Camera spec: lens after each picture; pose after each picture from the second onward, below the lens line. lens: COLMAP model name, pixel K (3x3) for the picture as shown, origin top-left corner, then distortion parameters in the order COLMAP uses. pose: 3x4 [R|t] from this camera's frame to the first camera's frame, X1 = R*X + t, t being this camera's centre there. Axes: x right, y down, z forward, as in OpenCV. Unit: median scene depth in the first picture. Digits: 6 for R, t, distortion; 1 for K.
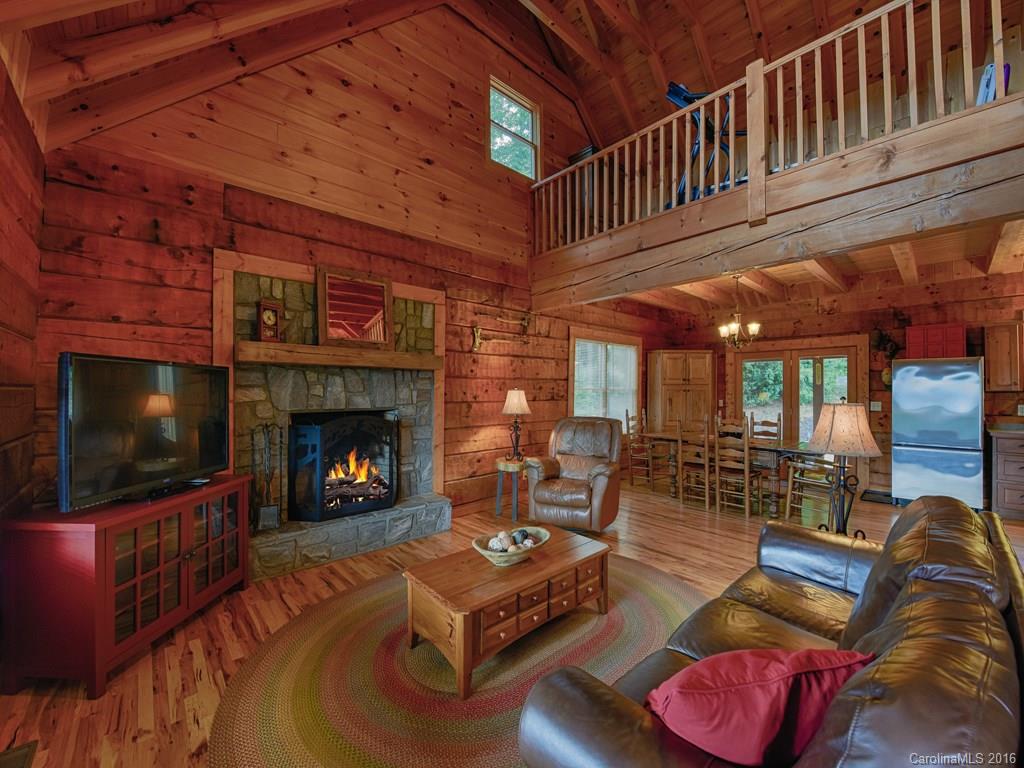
lens RADIAL K [[403.4, 0, 526.9], [0, 403.4, 387.6], [0, 0, 1]] dist [-0.020376, -0.000455]
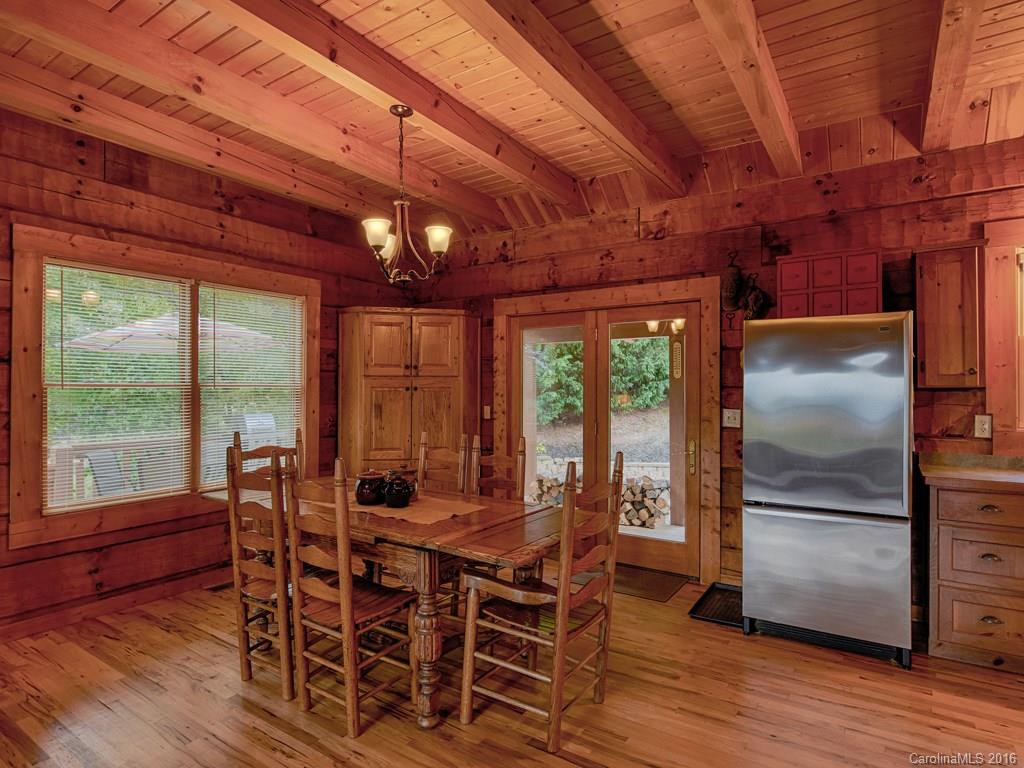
lens RADIAL K [[564.8, 0, 484.2], [0, 564.8, 387.6], [0, 0, 1]] dist [-0.001827, -0.001705]
pose [[0.979459, -0.001898, 0.201634, 0.420607], [0.001303, 0.999994, 0.003086, 0.005110], [-0.201639, -0.002760, 0.979456, 0.353477]]
